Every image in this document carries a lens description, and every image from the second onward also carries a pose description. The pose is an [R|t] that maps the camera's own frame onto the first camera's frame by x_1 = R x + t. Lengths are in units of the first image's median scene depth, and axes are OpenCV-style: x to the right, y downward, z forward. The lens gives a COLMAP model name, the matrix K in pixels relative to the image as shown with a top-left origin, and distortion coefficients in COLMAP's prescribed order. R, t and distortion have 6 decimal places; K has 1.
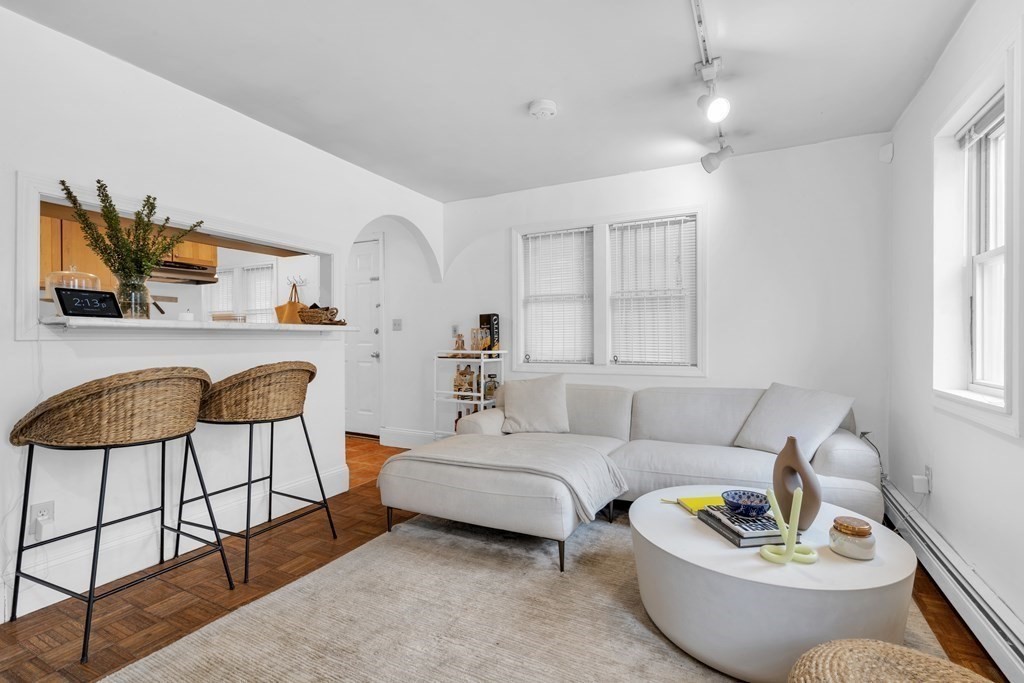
lens RADIAL K [[464.6, 0, 510.3], [0, 464.6, 339.1], [0, 0, 1]] dist [-0.002749, 0.000272]
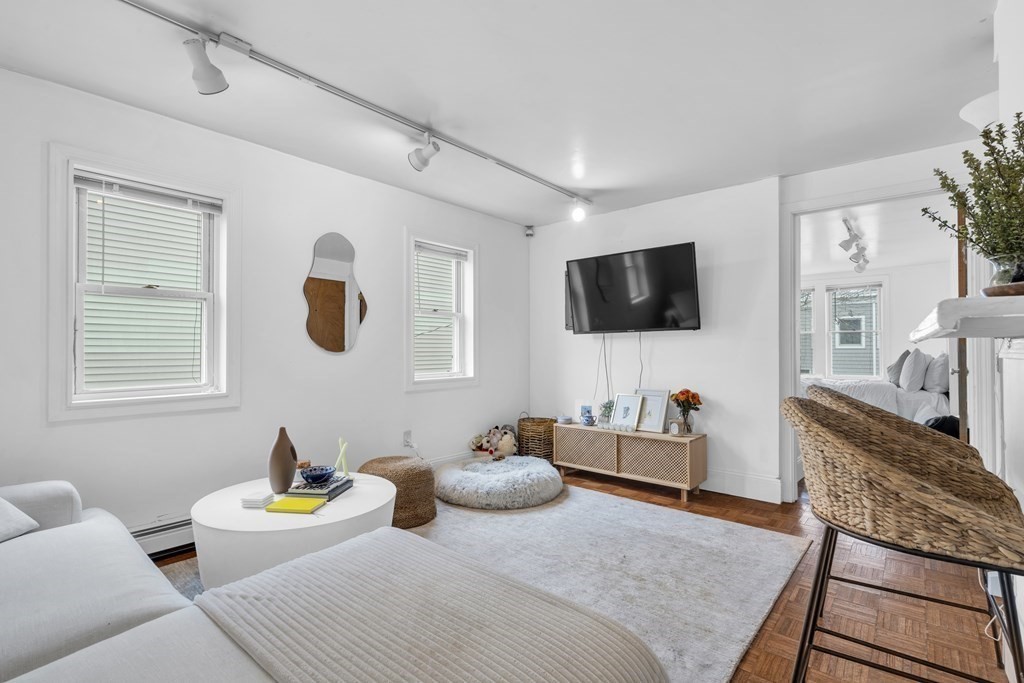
lens RADIAL K [[489.9, 0, 512.7], [0, 489.9, 348.4], [0, 0, 1]] dist [-0.000517, -0.000007]
pose [[-0.977208, 0.002725, 0.212265, -0.176888], [0.002790, 0.999996, 0.000007, -0.009006], [-0.212264, 0.000599, -0.977212, 1.122695]]
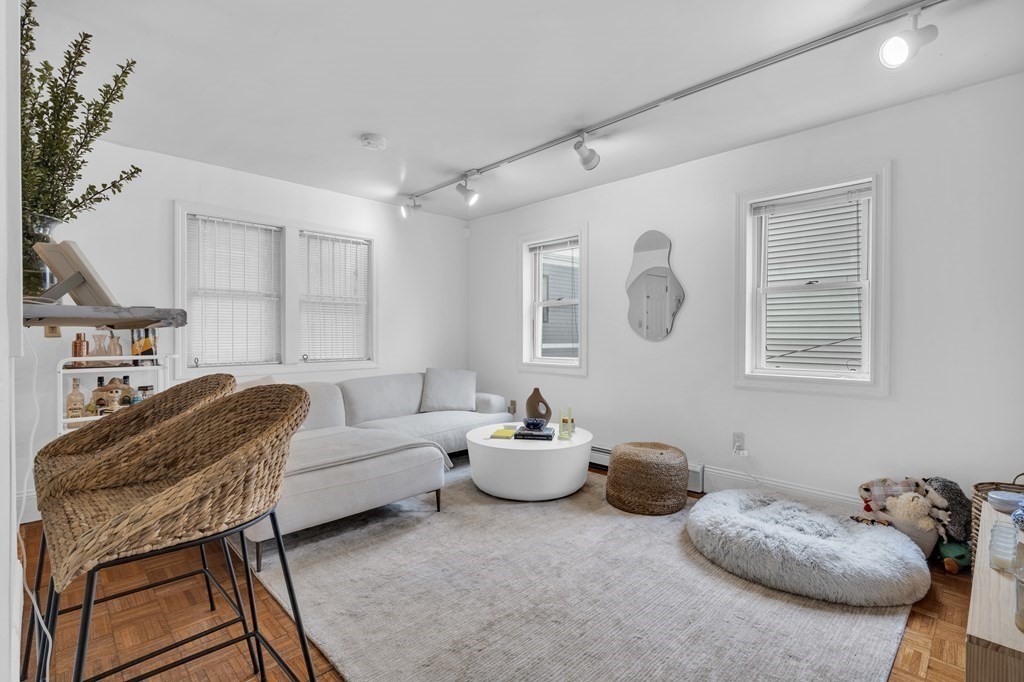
lens RADIAL K [[471.5, 0, 512.0], [0, 471.5, 341.0], [0, 0, 1]] dist [-0.000762, 0.000179]
pose [[0.305507, -0.009752, 0.952140, -0.698570], [-0.000607, 0.999945, 0.010436, -0.007767], [-0.952190, -0.003766, 0.305484, 0.232951]]
